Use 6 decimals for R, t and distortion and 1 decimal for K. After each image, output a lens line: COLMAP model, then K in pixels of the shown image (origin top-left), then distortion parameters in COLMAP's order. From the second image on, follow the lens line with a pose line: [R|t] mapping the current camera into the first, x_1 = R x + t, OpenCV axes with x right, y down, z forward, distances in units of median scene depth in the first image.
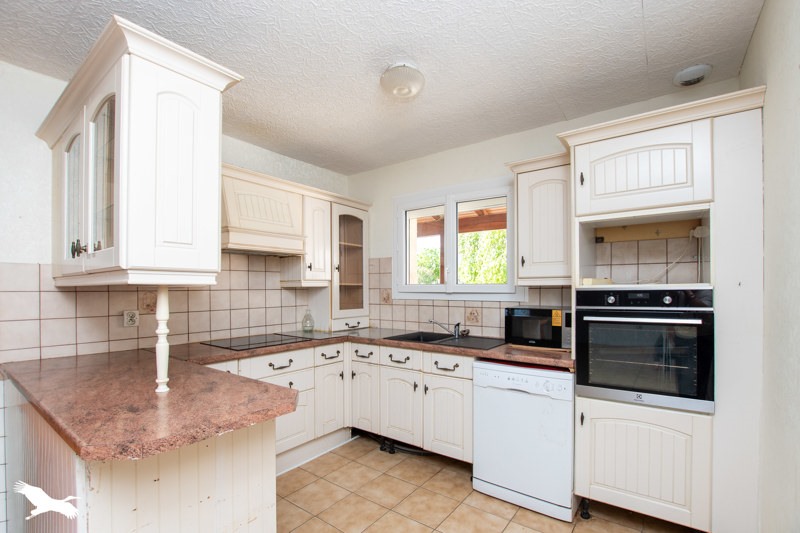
lens RADIAL K [[356.4, 0, 407.7], [0, 356.4, 288.7], [0, 0, 1]] dist [-0.026490, 0.002492]
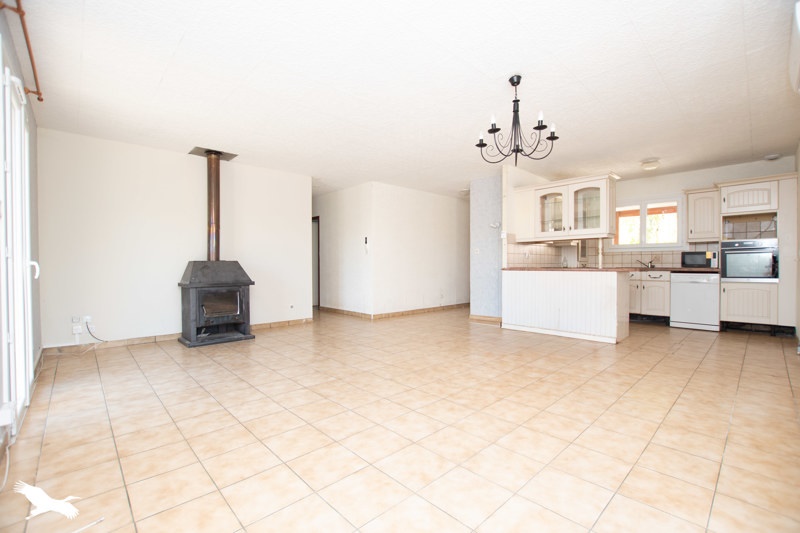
lens RADIAL K [[356.4, 0, 405.9], [0, 356.4, 269.3], [0, 0, 1]] dist [-0.026490, 0.002492]
pose [[0.982543, -0.002060, -0.186025, -1.241637], [0.005240, 0.999848, 0.016607, 0.139389], [0.185963, -0.017292, 0.982405, -1.838112]]
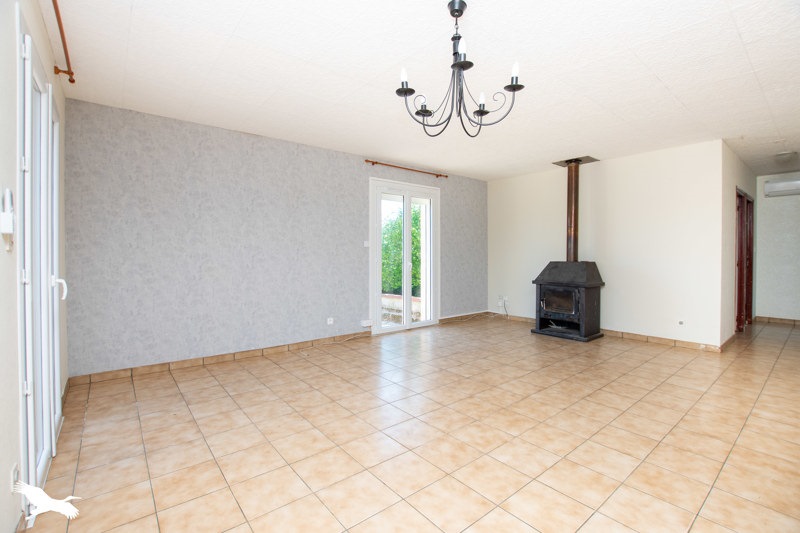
lens RADIAL K [[356.4, 0, 394.2], [0, 356.4, 258.6], [0, 0, 1]] dist [-0.026490, 0.002492]
pose [[-0.274784, 0.010186, -0.961452, 2.438450], [0.002791, 0.999948, 0.009796, -0.106097], [0.961502, 0.000008, -0.274799, 3.385355]]
